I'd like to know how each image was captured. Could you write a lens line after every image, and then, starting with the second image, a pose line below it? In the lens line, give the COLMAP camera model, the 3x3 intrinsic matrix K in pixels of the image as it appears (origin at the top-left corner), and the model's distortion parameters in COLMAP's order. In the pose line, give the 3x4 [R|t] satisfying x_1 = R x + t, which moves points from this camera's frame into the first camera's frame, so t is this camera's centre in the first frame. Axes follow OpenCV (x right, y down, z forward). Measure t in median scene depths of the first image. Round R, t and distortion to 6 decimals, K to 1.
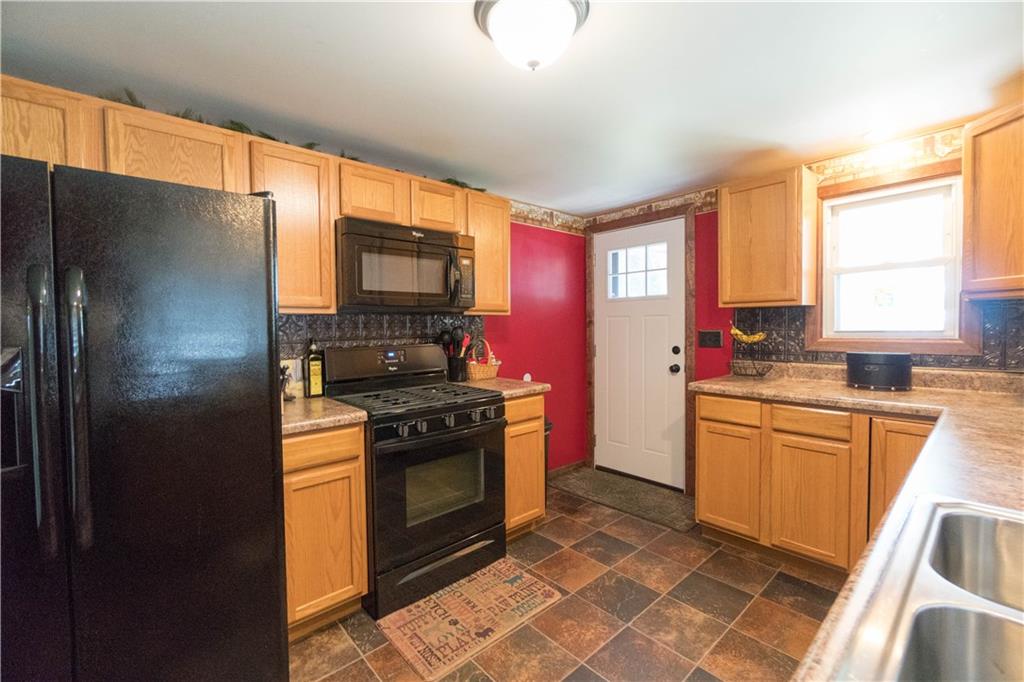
lens RADIAL K [[442.2, 0, 509.7], [0, 442.2, 338.4], [0, 0, 1]] dist [-0.001610, 0.000227]
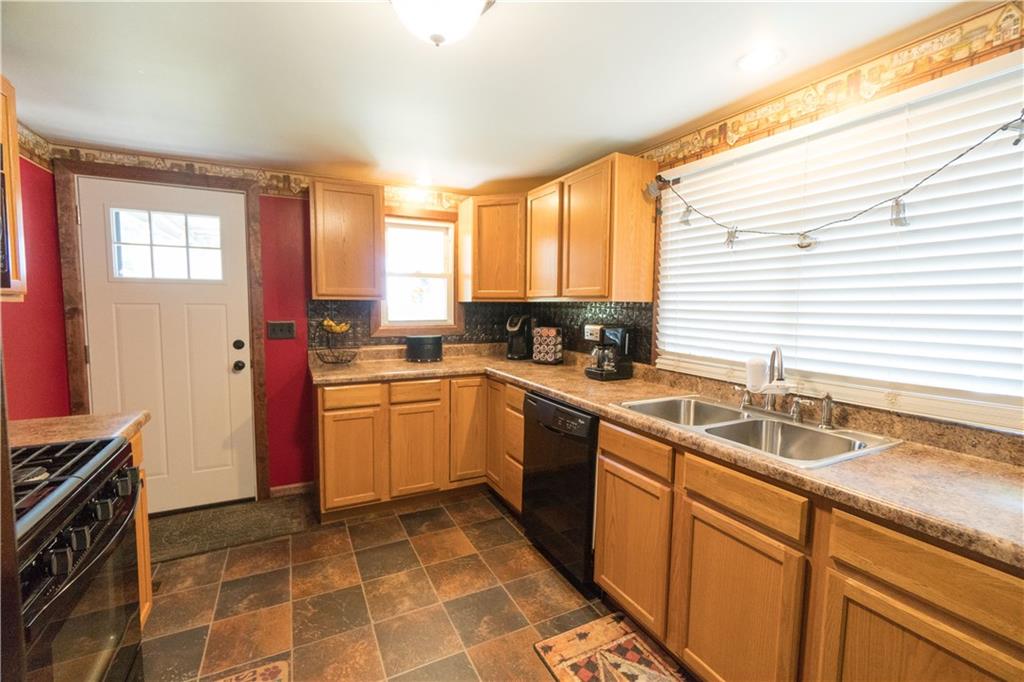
lens RADIAL K [[442.2, 0, 509.0], [0, 442.2, 339.3], [0, 0, 1]] dist [-0.001610, 0.000227]
pose [[0.251165, -0.058951, 0.966147, -0.403408], [0.020950, 0.998241, 0.055463, -0.025781], [-0.967718, 0.006310, 0.251958, 0.316522]]
